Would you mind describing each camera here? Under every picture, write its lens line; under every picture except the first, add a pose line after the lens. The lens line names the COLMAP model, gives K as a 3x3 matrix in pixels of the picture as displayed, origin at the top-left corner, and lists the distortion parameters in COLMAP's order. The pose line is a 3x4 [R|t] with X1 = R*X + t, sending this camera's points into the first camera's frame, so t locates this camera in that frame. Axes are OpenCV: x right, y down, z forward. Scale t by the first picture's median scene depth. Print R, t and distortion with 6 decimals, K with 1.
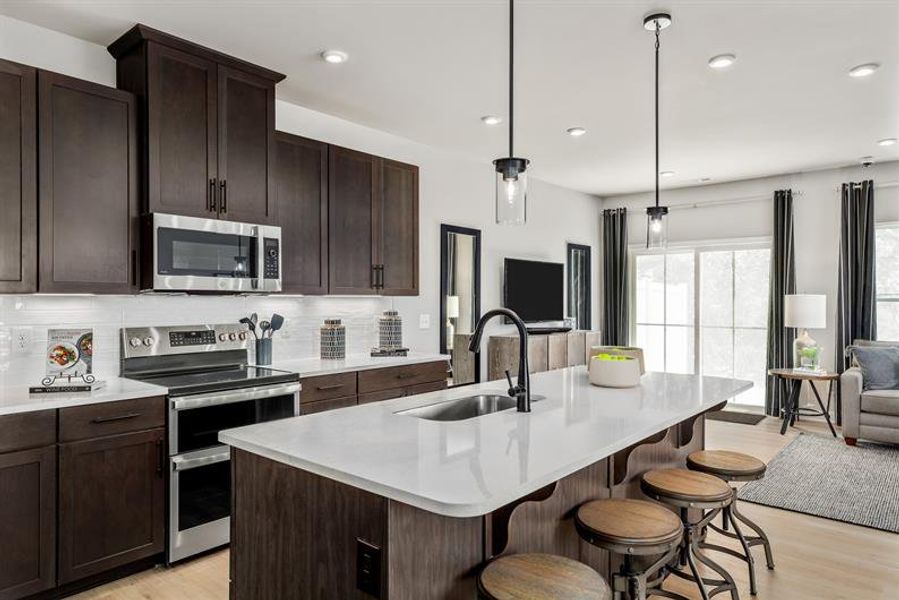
lens RADIAL K [[589.8, 0, 449.8], [0, 589.8, 296.8], [0, 0, 1]] dist [0.033059, 0.000819]
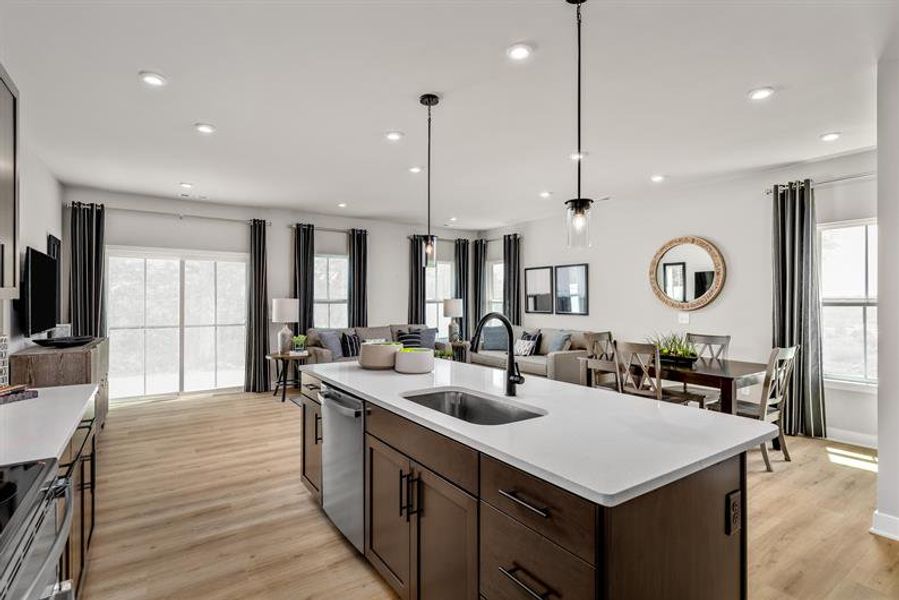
lens RADIAL K [[454.5, 0, 451.9], [0, 454.5, 294.5], [0, 0, 1]] dist [-0.002080, -0.000131]
pose [[0.285532, 0.013980, 0.958267, -0.407411], [-0.011673, 0.999870, -0.011109, -0.008473], [-0.958298, -0.008014, 0.285658, 0.441289]]
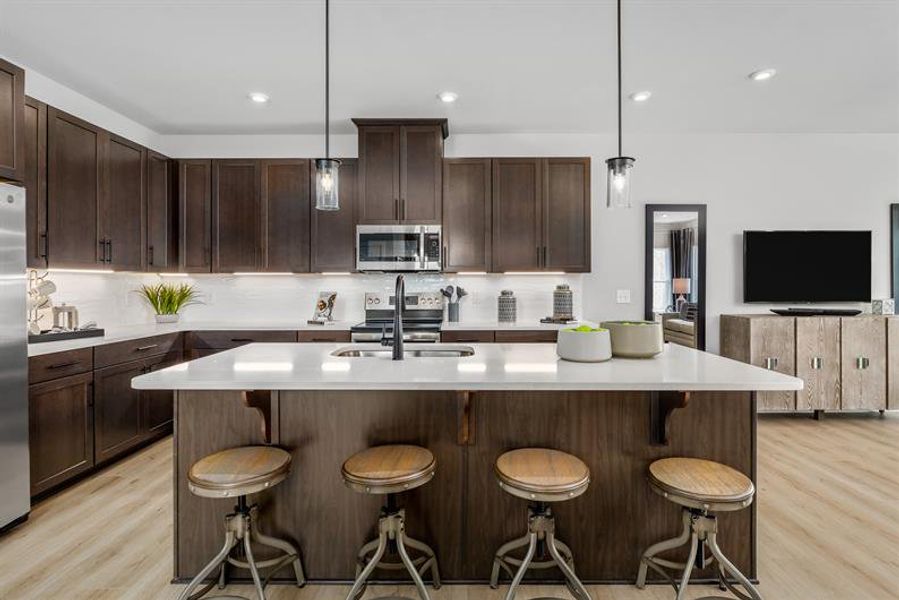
lens RADIAL K [[454.5, 0, 461.9], [0, 454.5, 281.9], [0, 0, 1]] dist [-0.002080, -0.000131]
pose [[0.630363, -0.006053, -0.776277, 0.491356], [0.004834, 0.999981, -0.003872, 0.020201], [0.776285, -0.001312, 0.630380, 0.282358]]
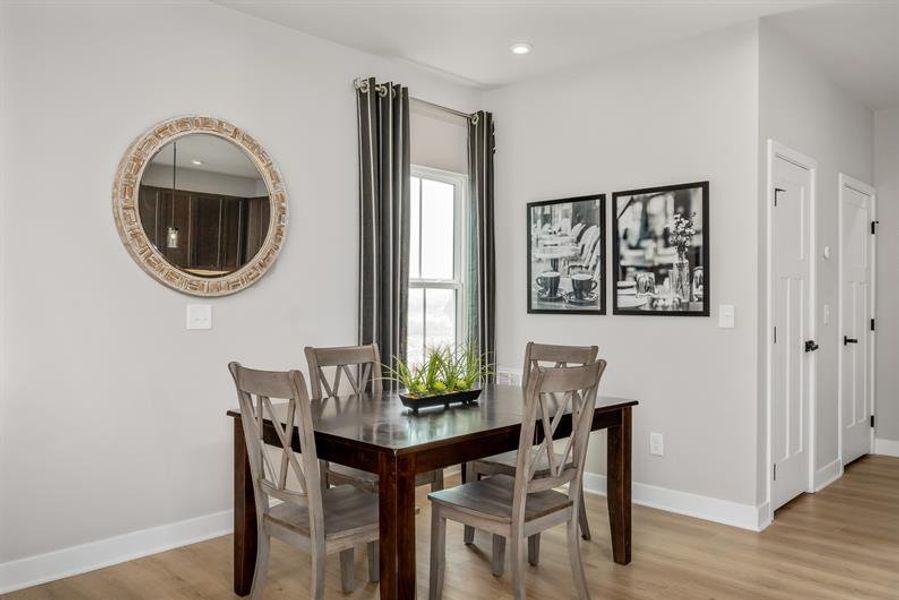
lens RADIAL K [[696.3, 0, 458.8], [0, 696.3, 297.4], [0, 0, 1]] dist [0.001358, -0.006256]
pose [[-0.997380, 0.001743, 0.072321, 0.608549], [0.000921, 0.999934, -0.011409, 0.027135], [-0.072336, -0.011312, -0.997316, 0.934746]]
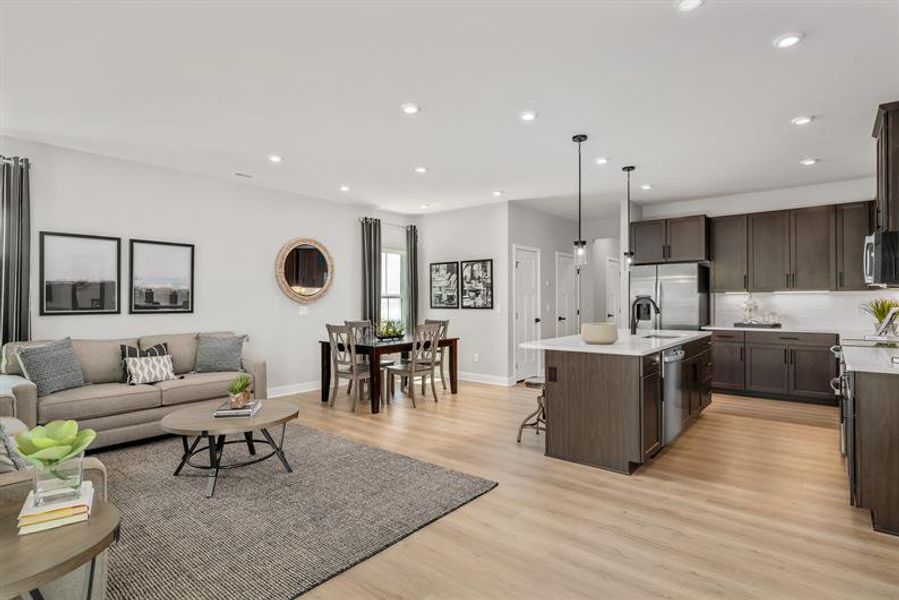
lens RADIAL K [[454.5, 0, 450.1], [0, 454.5, 300.3], [0, 0, 1]] dist [-0.002080, -0.000131]
pose [[-0.999944, 0.007421, 0.007531, 0.492466], [0.007378, 0.999956, -0.005746, 0.019459], [-0.007573, -0.005690, -0.999955, 1.577610]]
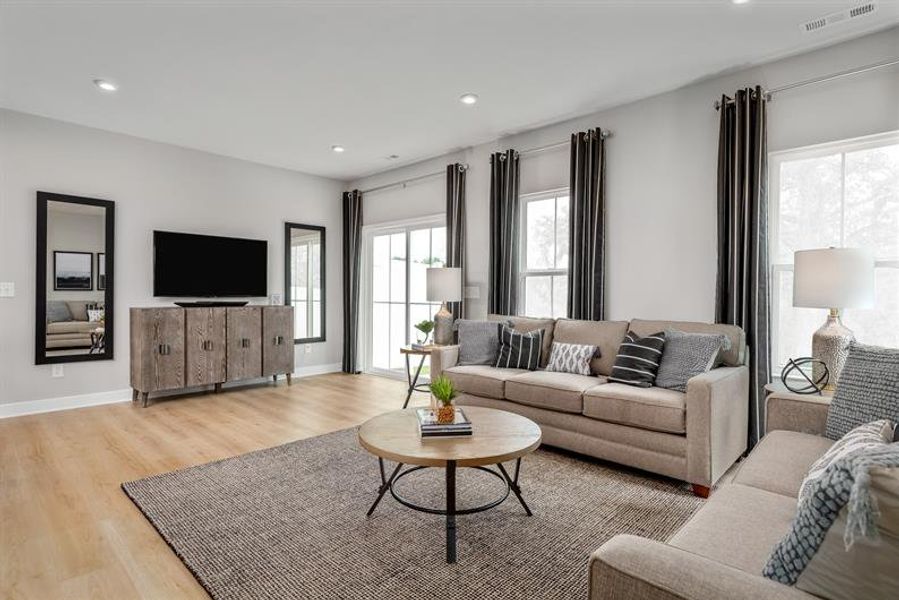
lens RADIAL K [[454.5, 0, 452.1], [0, 454.5, 302.7], [0, 0, 1]] dist [-0.002080, -0.000131]
pose [[0.997825, 0.008220, -0.065401, 0.880777], [-0.006687, 0.999698, 0.023630, 0.047738], [0.065575, -0.023141, 0.997579, 0.348977]]
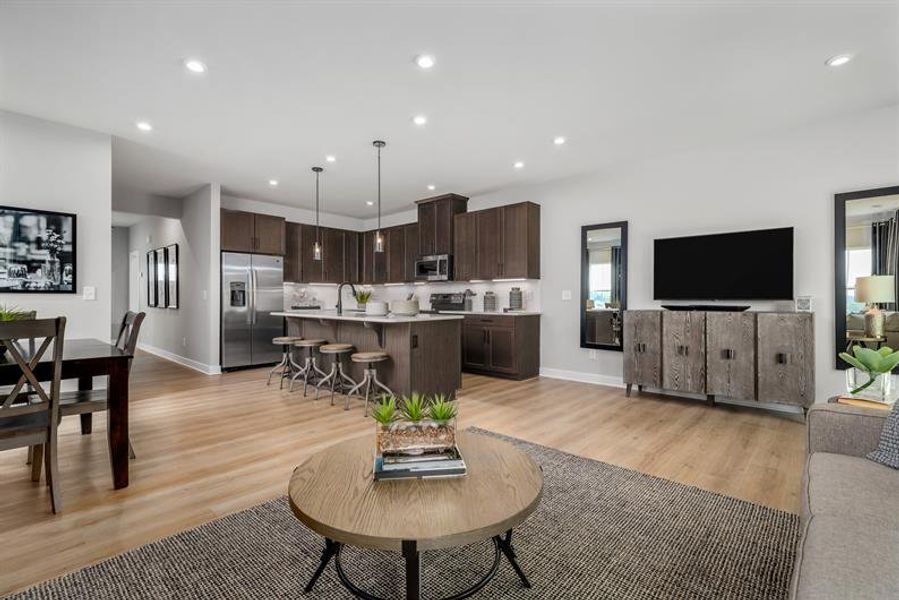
lens RADIAL K [[407.6, 0, 440.8], [0, 407.6, 297.4], [0, 0, 1]] dist [0.002830, -0.000387]
pose [[-0.062200, -0.000615, -0.998064, 1.185226], [0.005535, 0.999984, -0.000961, 0.055140], [0.998048, -0.005584, -0.062196, 0.878586]]
